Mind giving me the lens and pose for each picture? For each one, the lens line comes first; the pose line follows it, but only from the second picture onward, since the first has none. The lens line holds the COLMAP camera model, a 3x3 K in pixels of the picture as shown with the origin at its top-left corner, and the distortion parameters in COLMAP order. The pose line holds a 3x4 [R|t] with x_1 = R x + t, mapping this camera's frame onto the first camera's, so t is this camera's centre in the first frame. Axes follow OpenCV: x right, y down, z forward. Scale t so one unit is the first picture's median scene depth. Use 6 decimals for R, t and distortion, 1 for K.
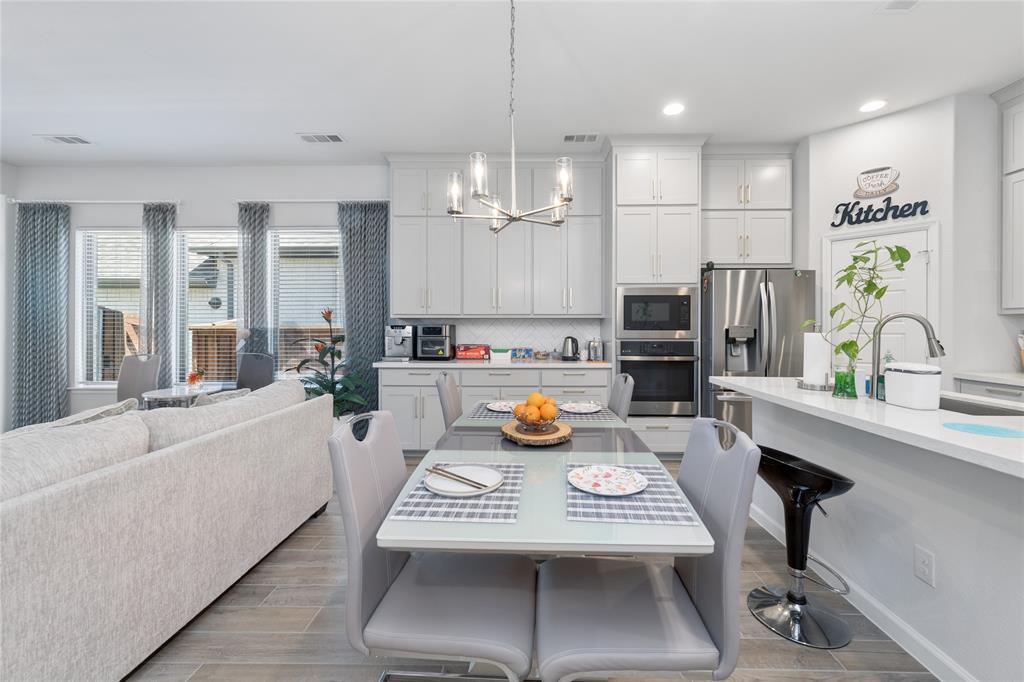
lens RADIAL K [[401.1, 0, 528.3], [0, 401.1, 332.7], [0, 0, 1]] dist [0.010915, -0.004106]
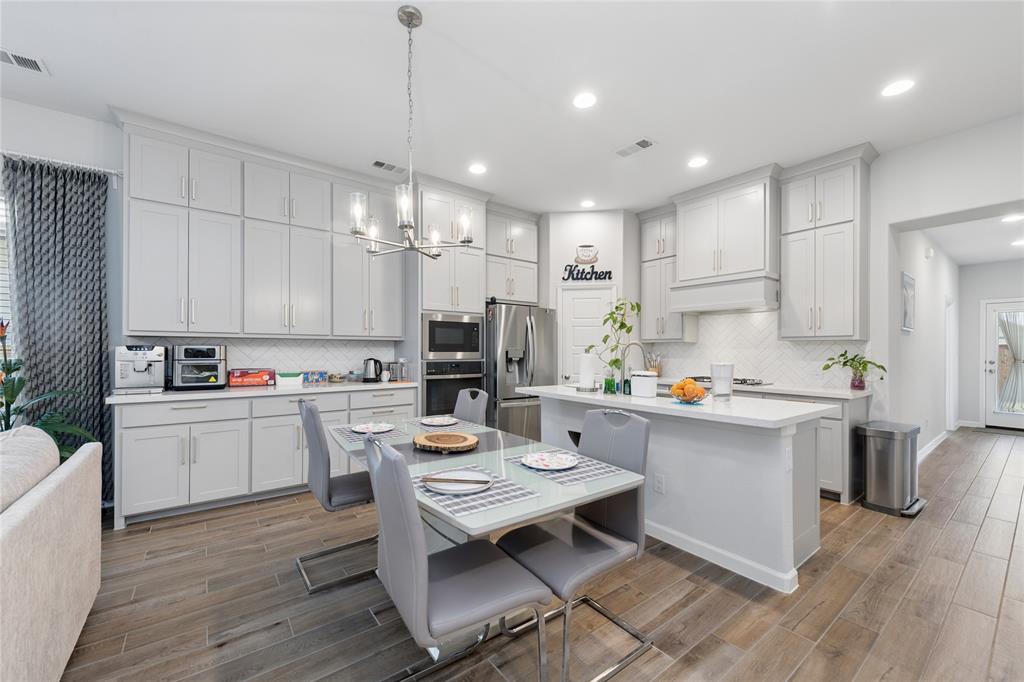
lens RADIAL K [[401.1, 0, 504.0], [0, 401.1, 350.2], [0, 0, 1]] dist [0.010915, -0.004106]
pose [[0.793930, 0.002431, 0.608004, -0.272508], [0.003187, 0.999962, -0.008160, -0.001746], [-0.608001, 0.008416, 0.793892, -0.001885]]
